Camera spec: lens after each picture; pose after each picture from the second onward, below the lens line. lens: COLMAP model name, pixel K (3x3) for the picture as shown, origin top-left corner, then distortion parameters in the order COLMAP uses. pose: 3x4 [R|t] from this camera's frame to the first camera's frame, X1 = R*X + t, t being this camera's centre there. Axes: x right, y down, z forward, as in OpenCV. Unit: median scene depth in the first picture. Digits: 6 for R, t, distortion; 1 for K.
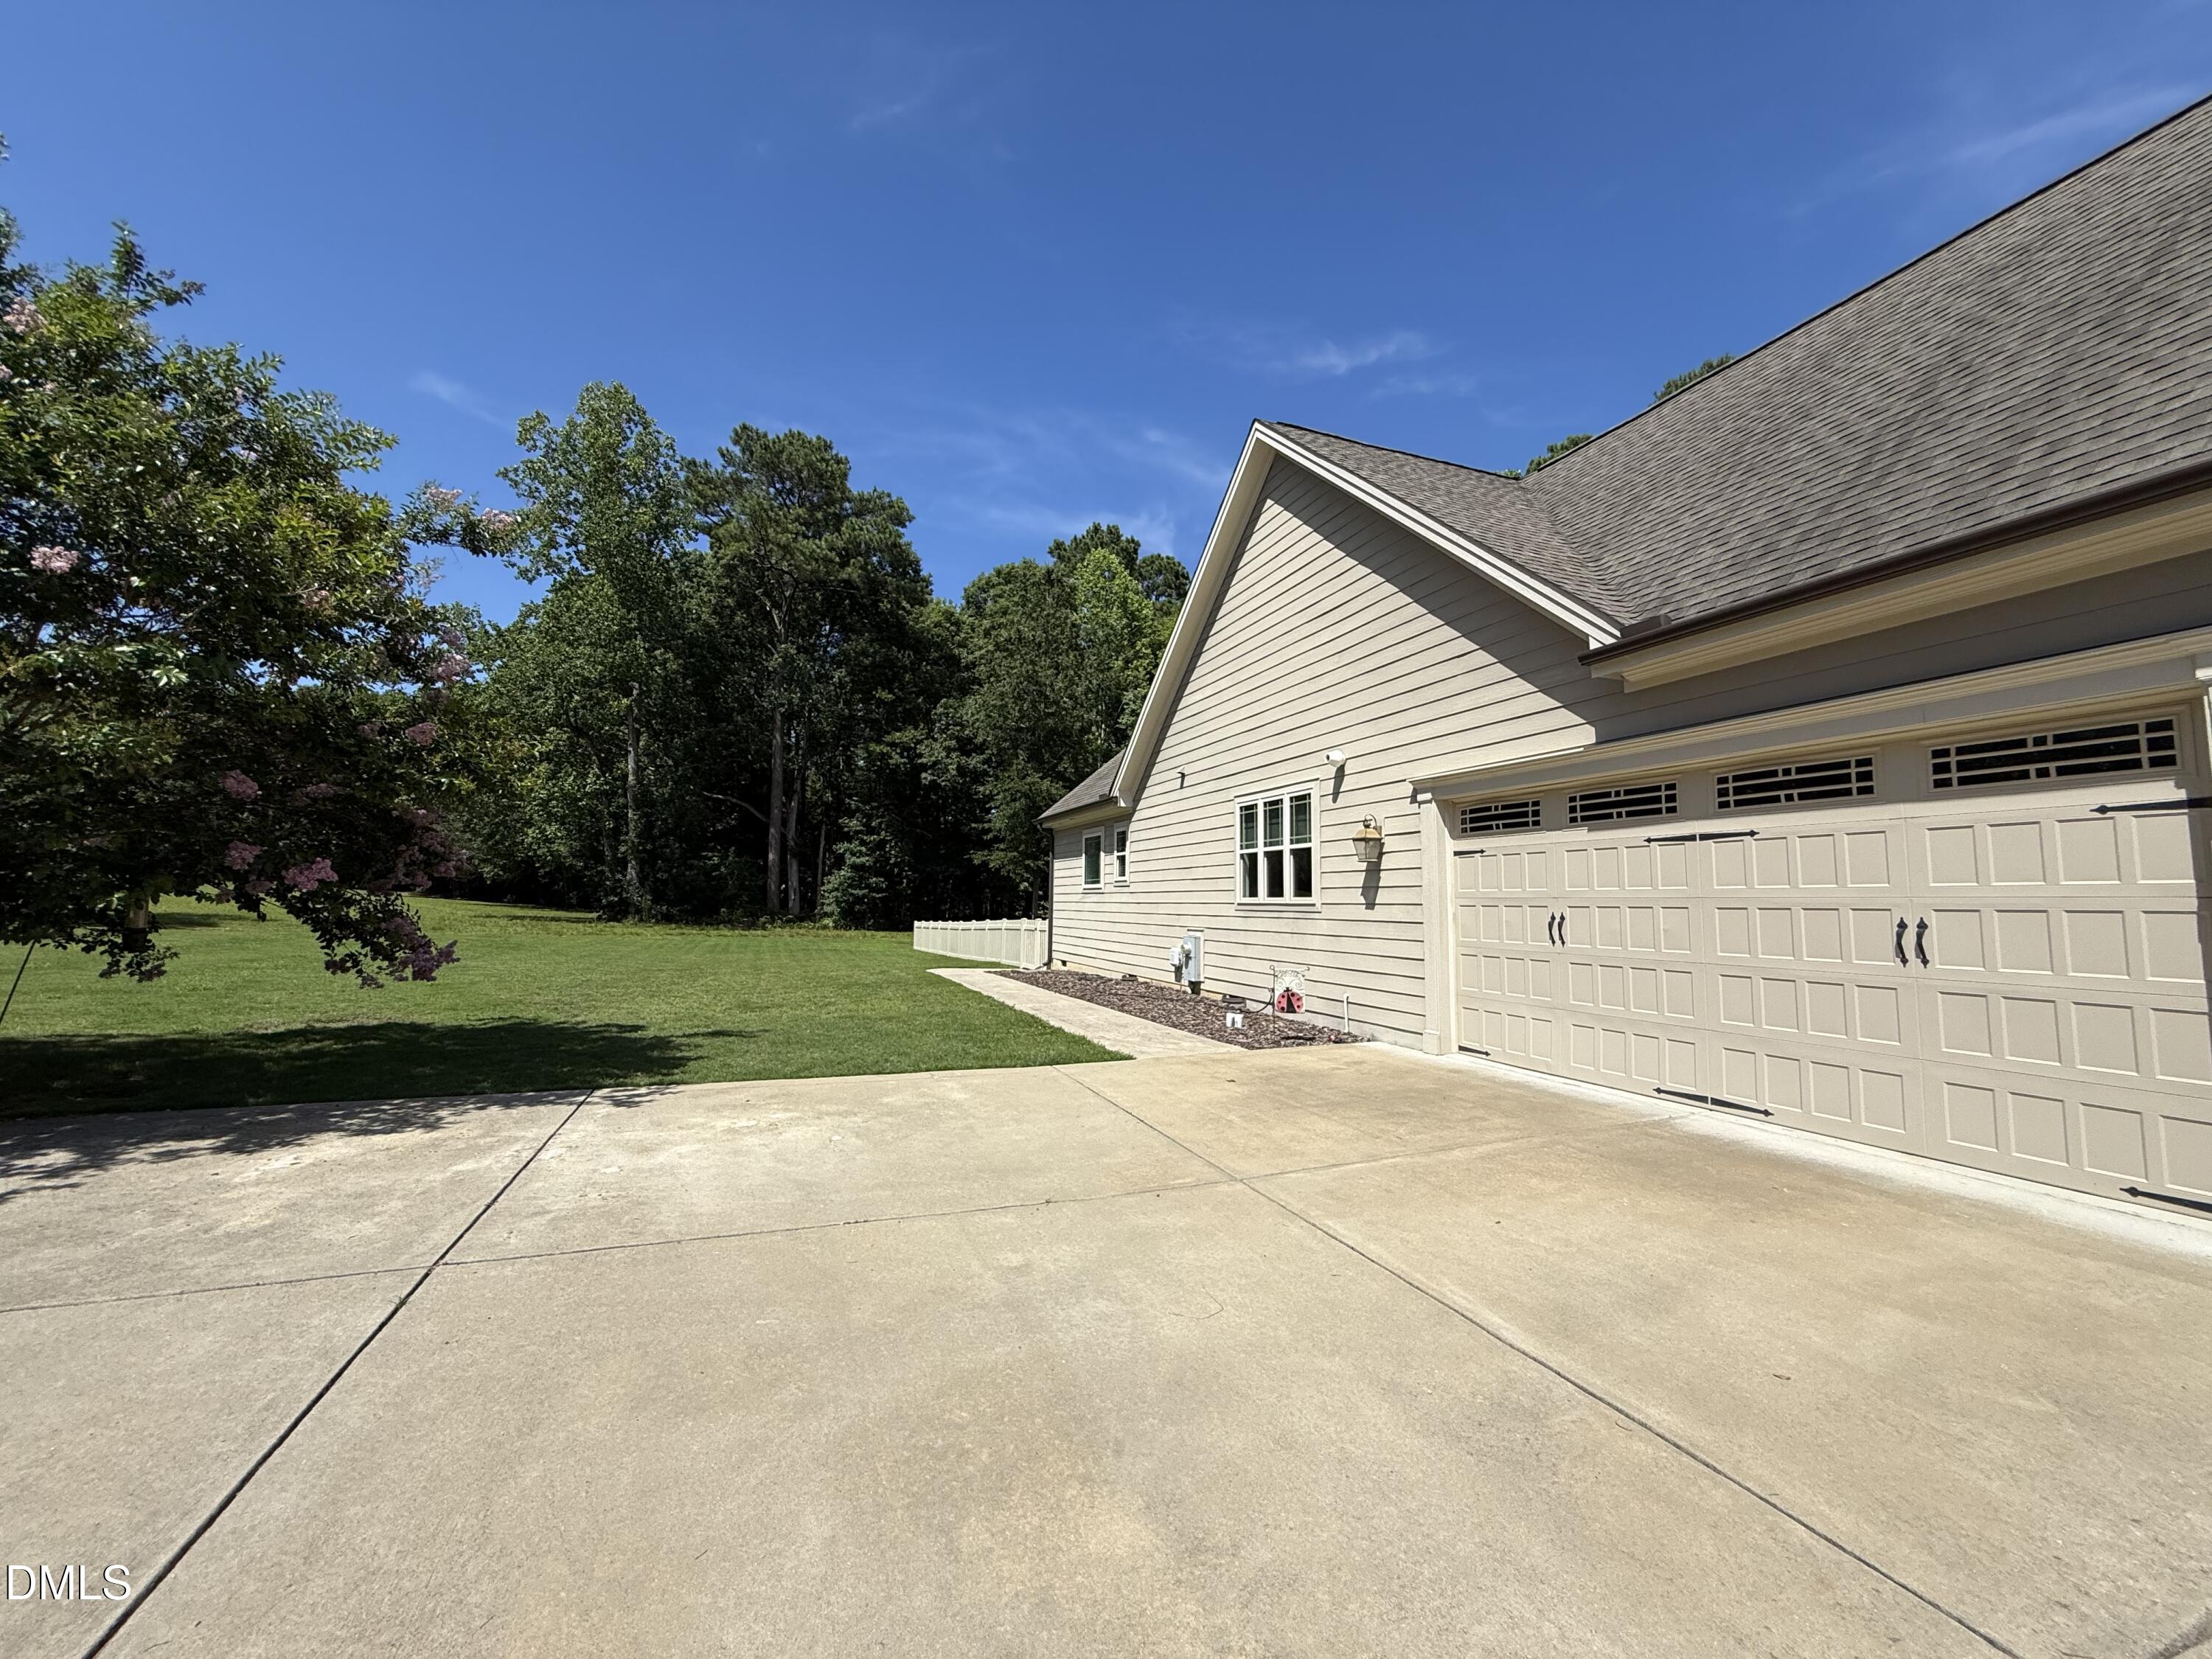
lens RADIAL K [[894.3, 0, 1113.7], [0, 894.3, 827.3], [0, 0, 1]] dist [0.001315, 0.000094]
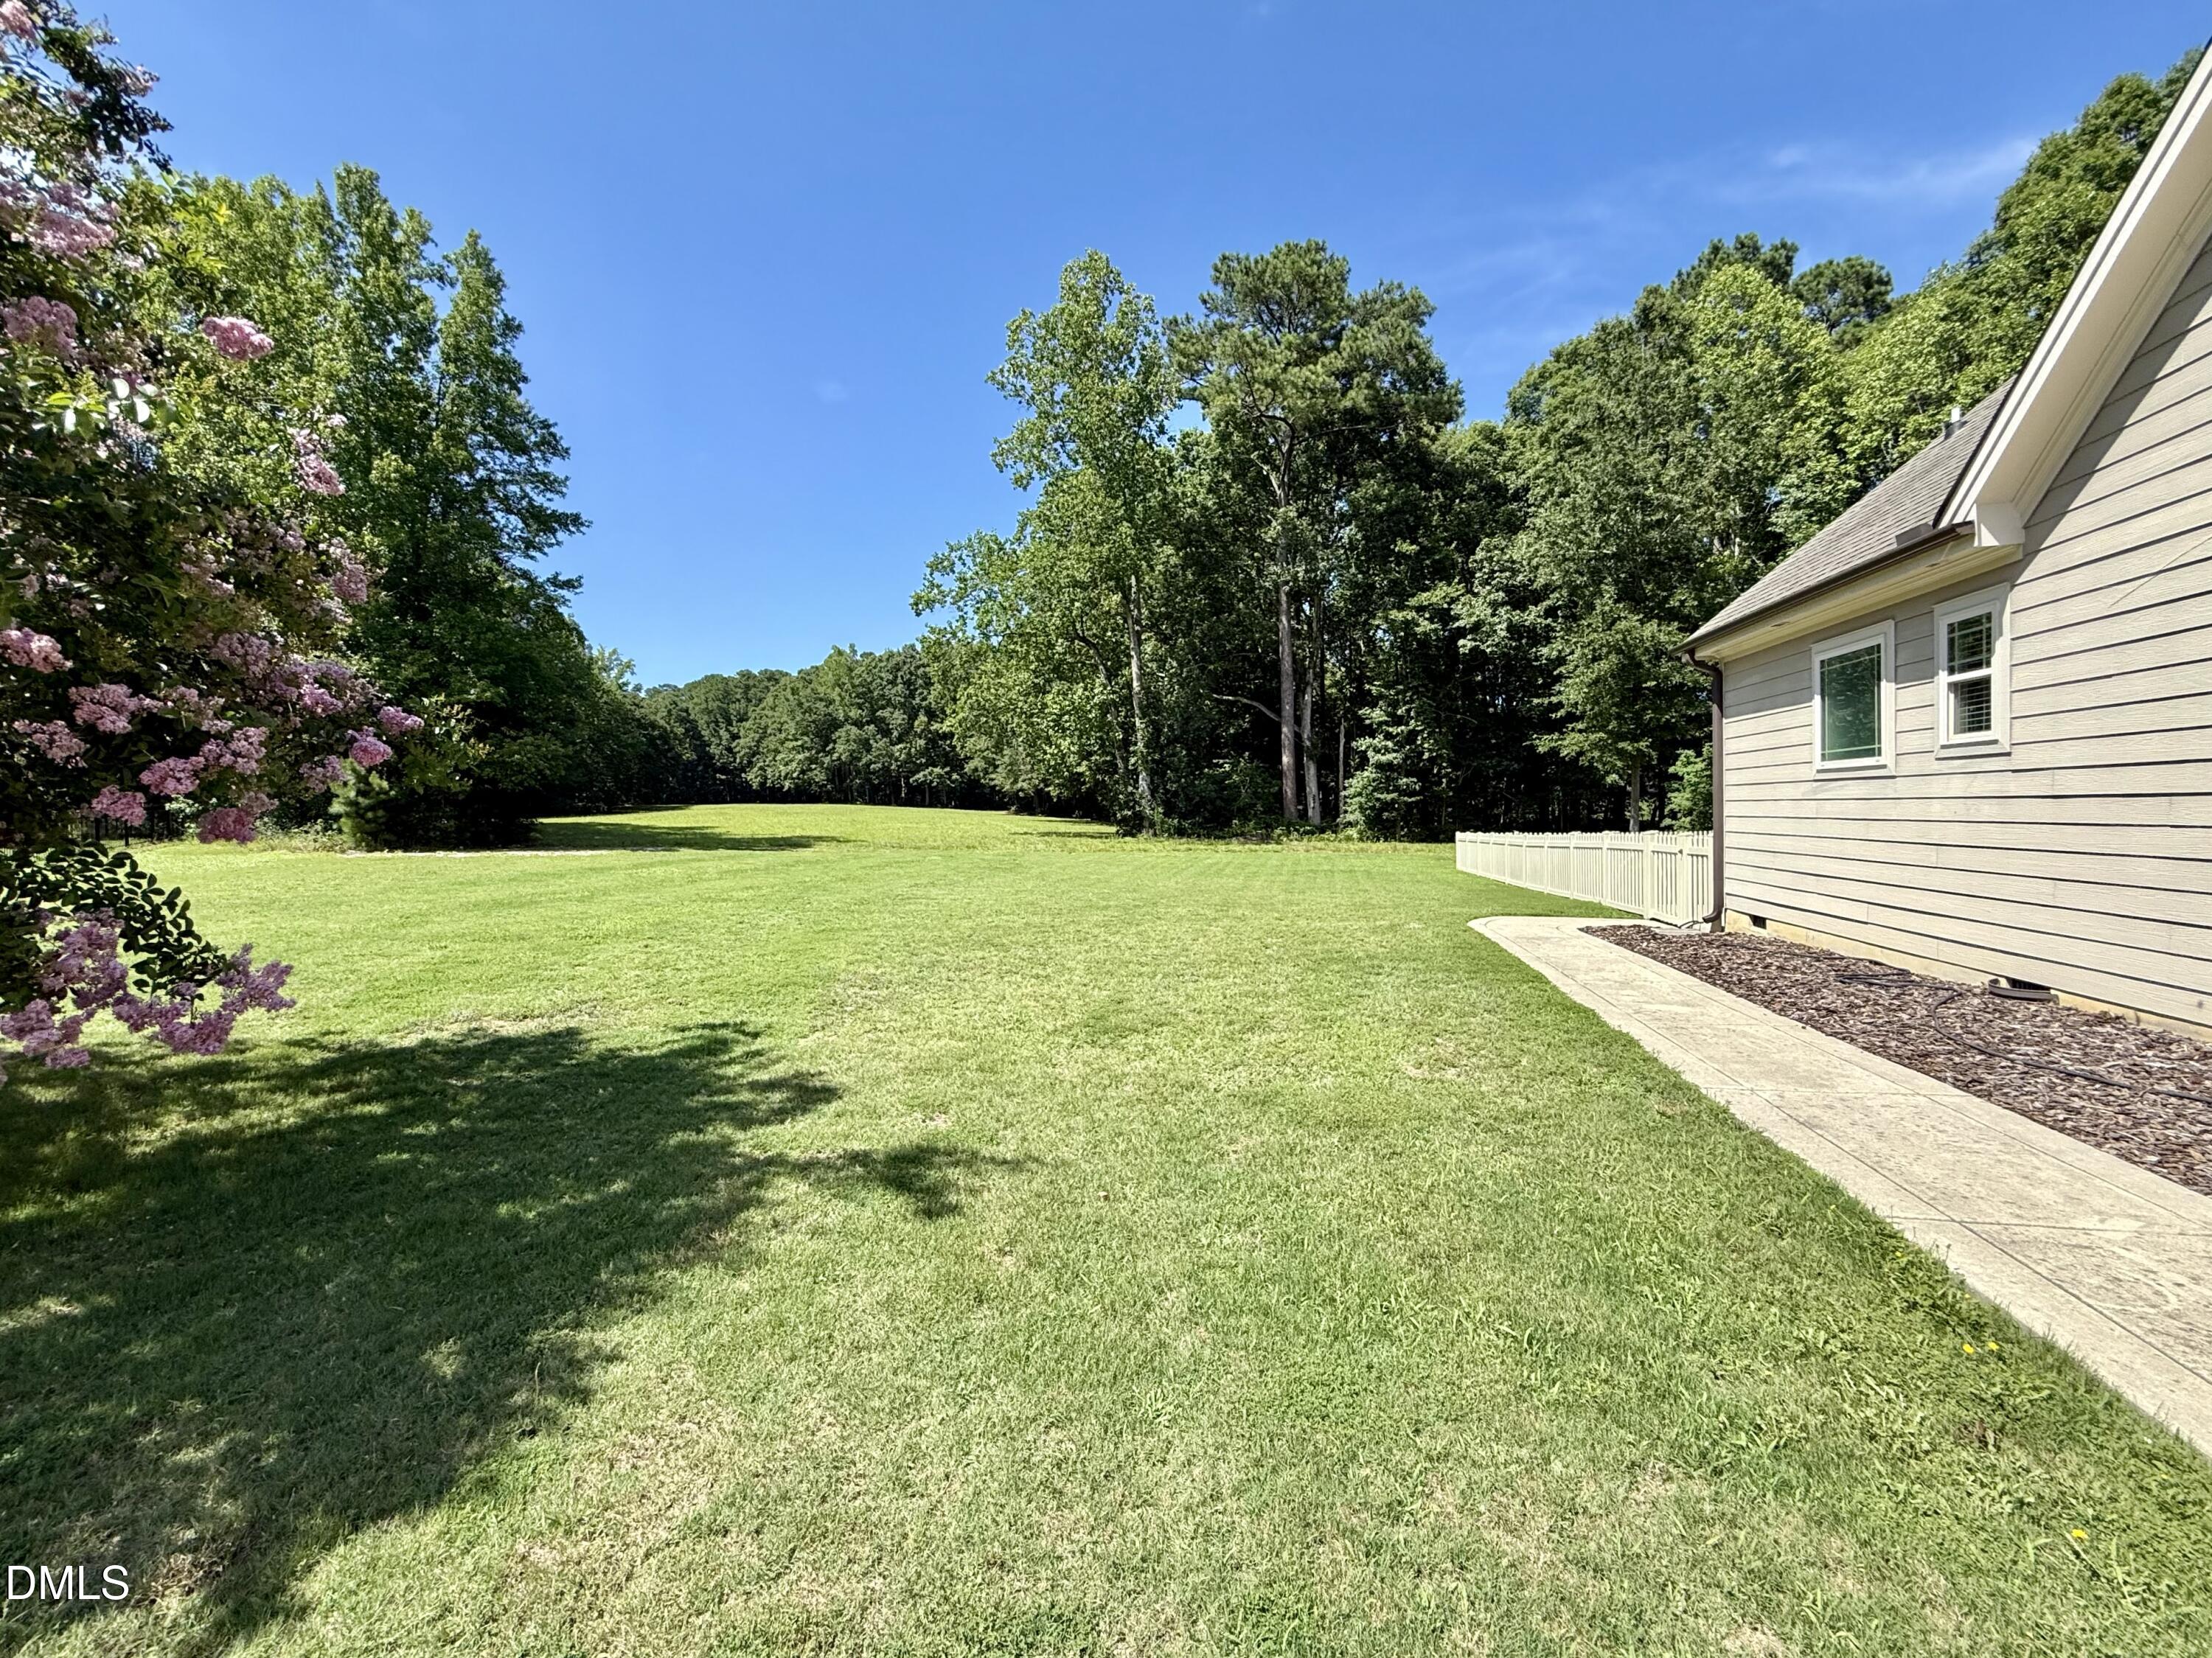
lens RADIAL K [[894.2, 0, 1113.7], [0, 894.2, 826.8], [0, 0, 1]] dist [0.001315, 0.000094]
pose [[0.829743, -0.018288, -0.557846, -0.033972], [0.076957, 0.993666, 0.081891, 0.013560], [0.552815, -0.110878, 0.825894, 0.177061]]
